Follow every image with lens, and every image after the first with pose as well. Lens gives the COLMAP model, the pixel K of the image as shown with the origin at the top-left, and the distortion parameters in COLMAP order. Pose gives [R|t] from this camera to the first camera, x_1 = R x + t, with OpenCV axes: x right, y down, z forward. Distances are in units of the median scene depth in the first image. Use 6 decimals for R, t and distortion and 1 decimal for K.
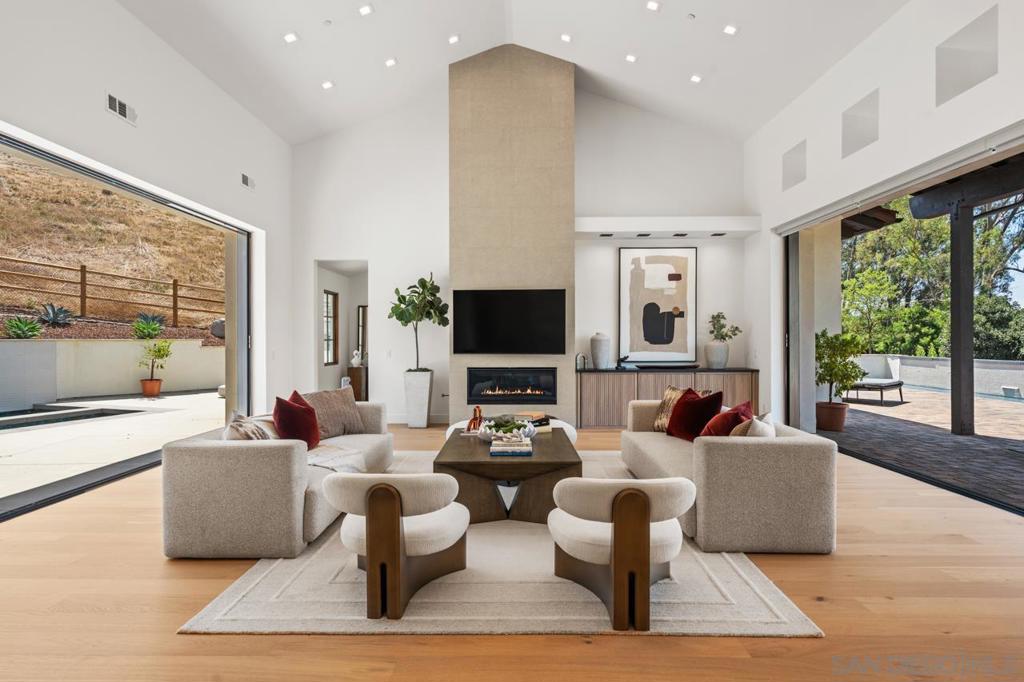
lens RADIAL K [[552.8, 0, 511.7], [0, 552.8, 341.3], [0, 0, 1]] dist [-0.003391, -0.000605]
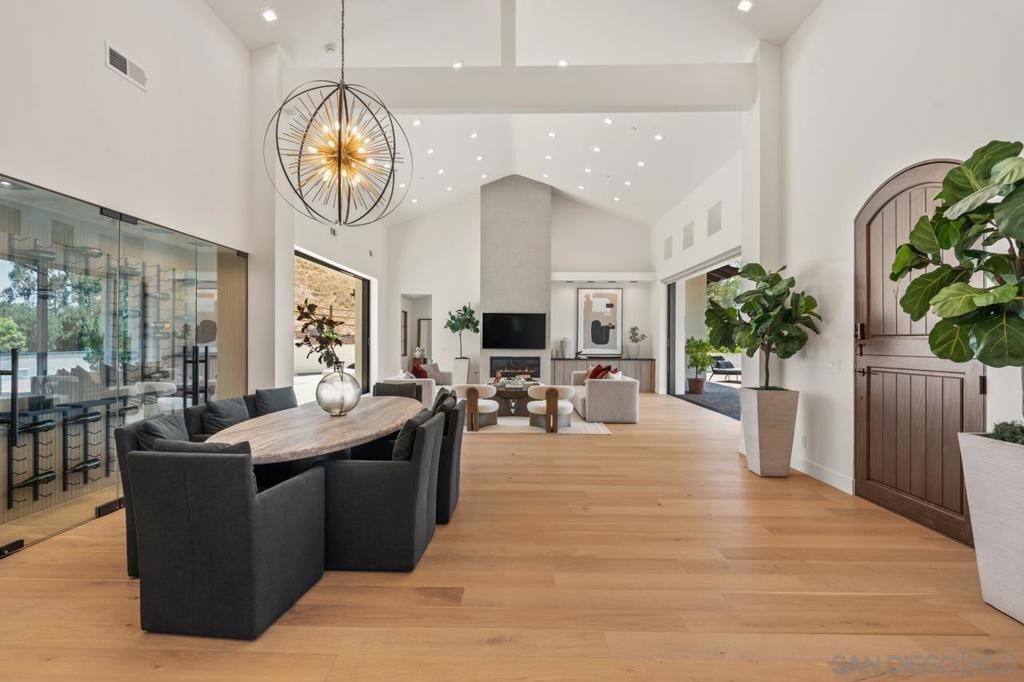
lens RADIAL K [[500.7, 0, 512.3], [0, 500.7, 341.0], [0, 0, 1]] dist [-0.000184, -0.000003]
pose [[0.999950, 0.007199, -0.006895, 0.002238], [-0.007225, 0.999967, -0.003717, 0.002581], [0.006868, 0.003767, 0.999969, -0.590482]]
